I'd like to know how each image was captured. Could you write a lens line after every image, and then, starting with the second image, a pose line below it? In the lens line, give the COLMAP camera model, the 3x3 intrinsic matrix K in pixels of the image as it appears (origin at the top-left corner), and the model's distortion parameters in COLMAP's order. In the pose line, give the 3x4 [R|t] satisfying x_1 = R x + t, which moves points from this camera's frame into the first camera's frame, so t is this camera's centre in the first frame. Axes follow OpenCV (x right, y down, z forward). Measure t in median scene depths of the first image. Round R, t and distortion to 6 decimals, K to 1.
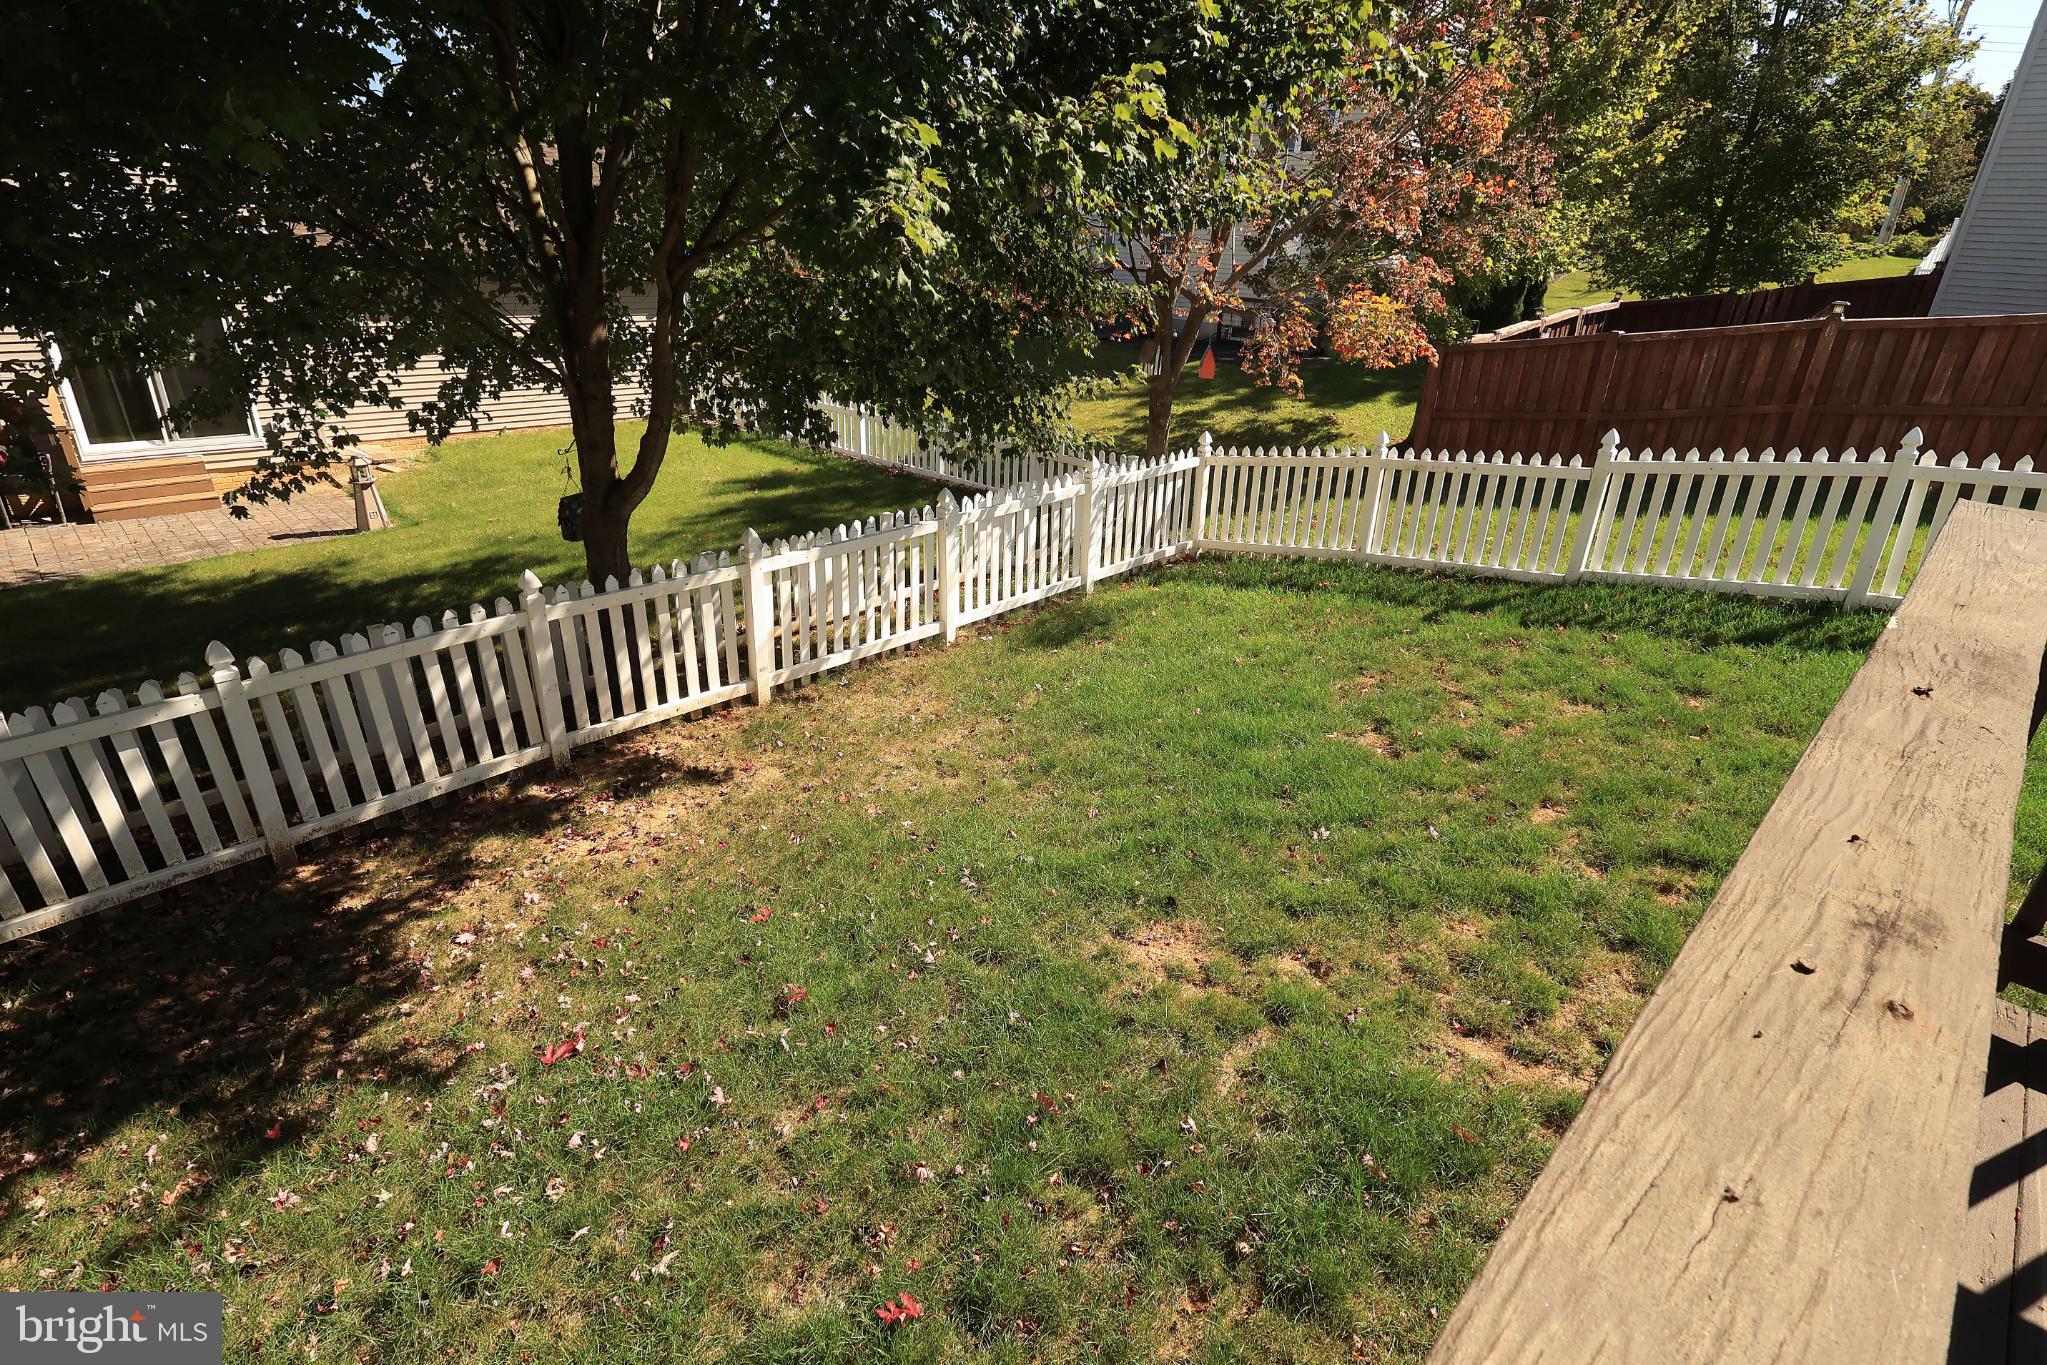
lens RADIAL K [[989.8, 0, 1017.5], [0, 989.8, 672.8], [0, 0, 1]] dist [-0.001007, -0.000710]
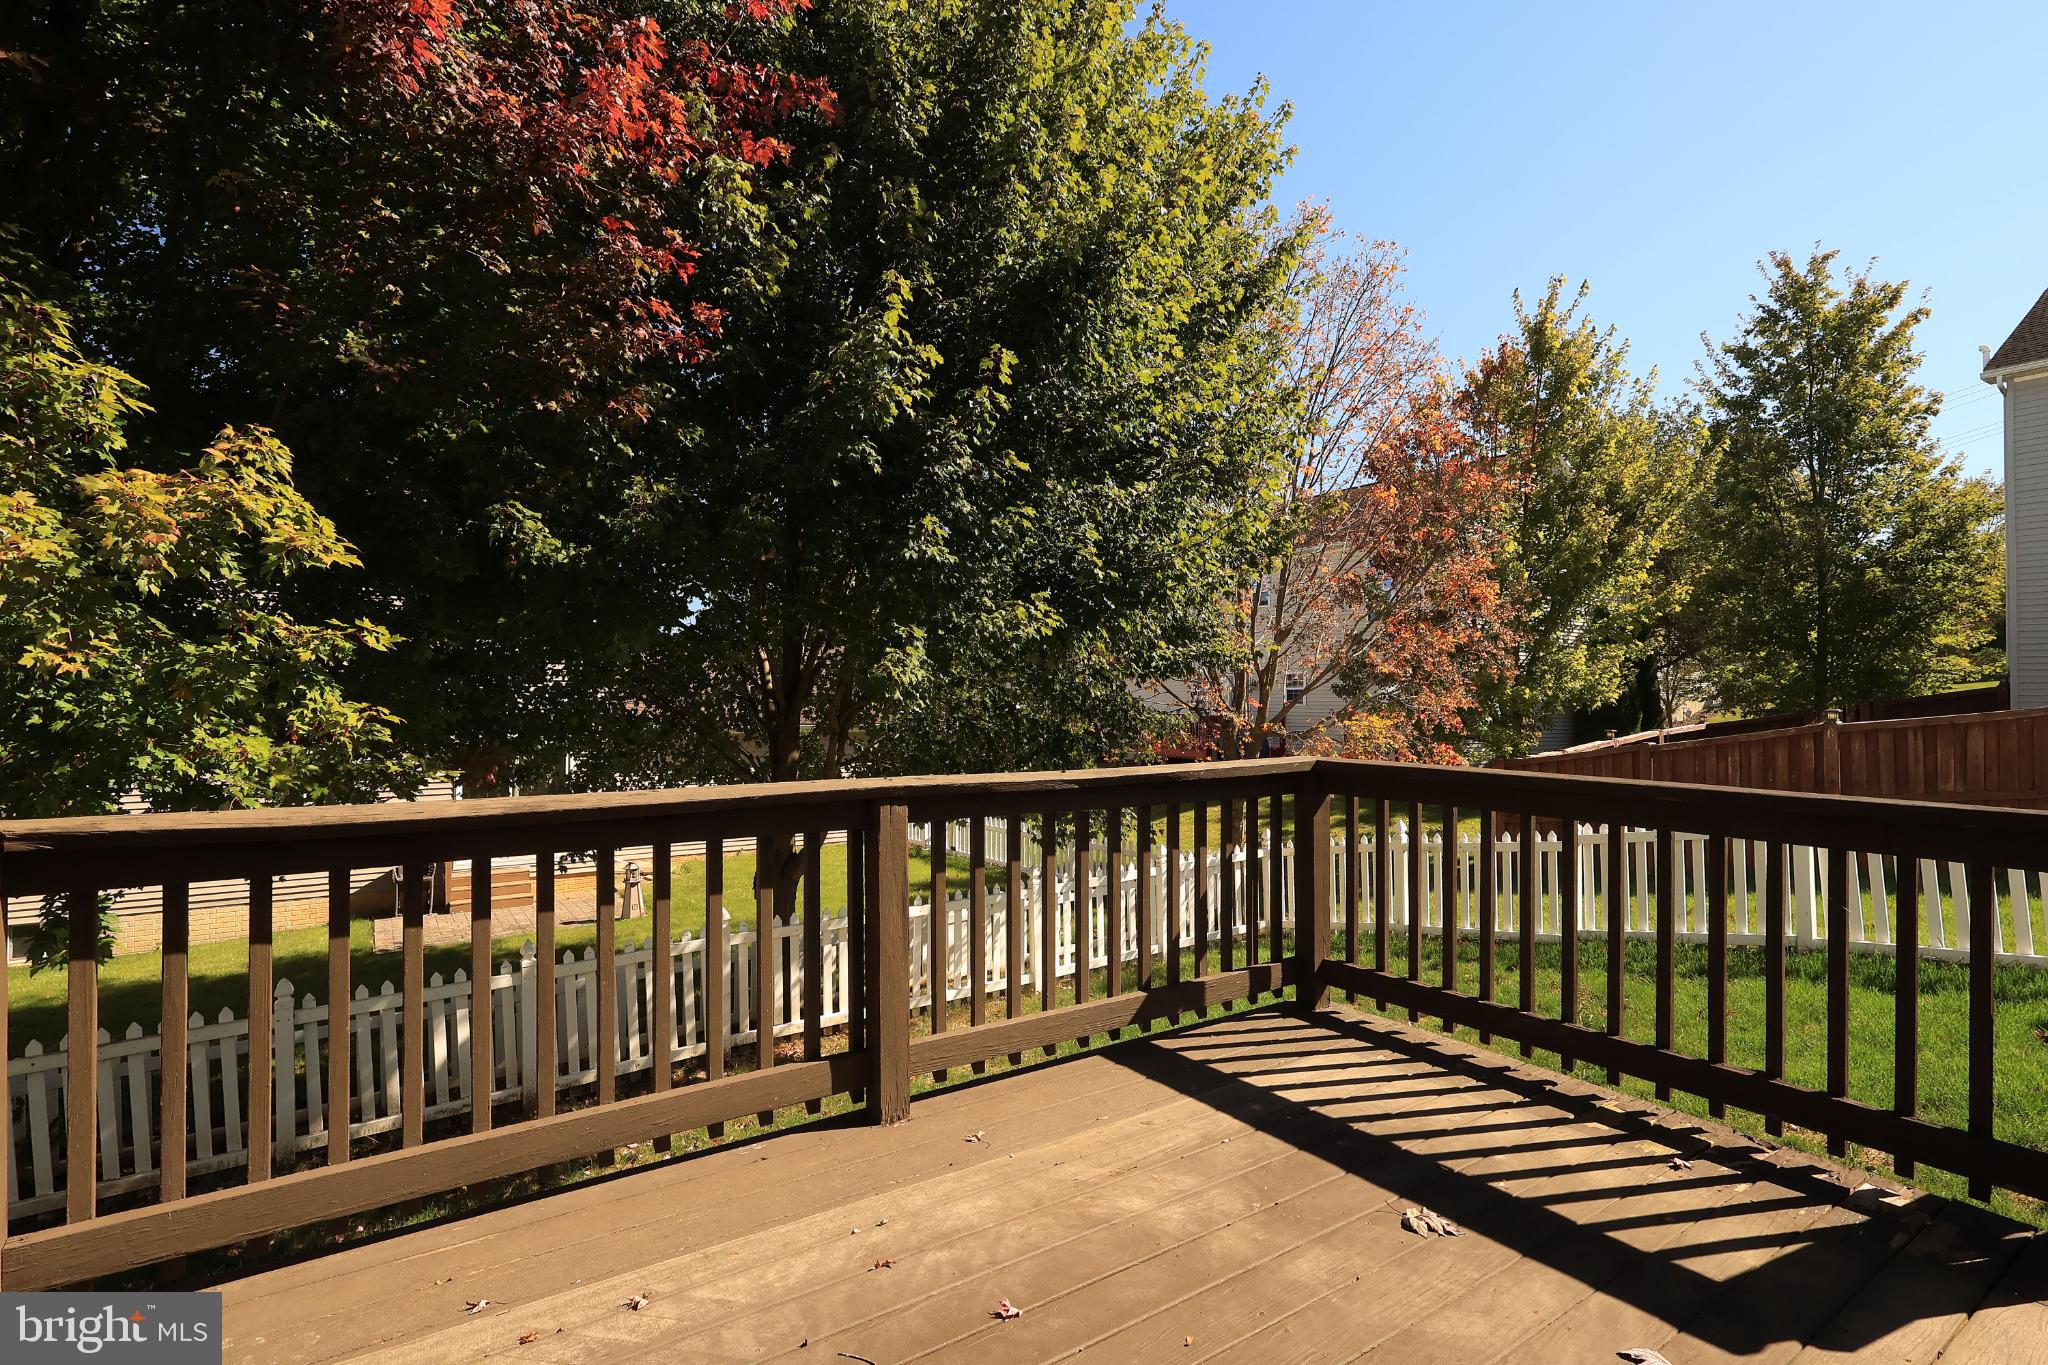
lens RADIAL K [[990.3, 0, 1030.1], [0, 990.3, 696.2], [0, 0, 1]] dist [-0.001007, -0.000710]
pose [[0.979551, -0.044187, -0.196286, 0.238985], [-0.040777, 0.911739, -0.408740, 0.181862], [0.197023, 0.408385, 0.891293, -0.325967]]
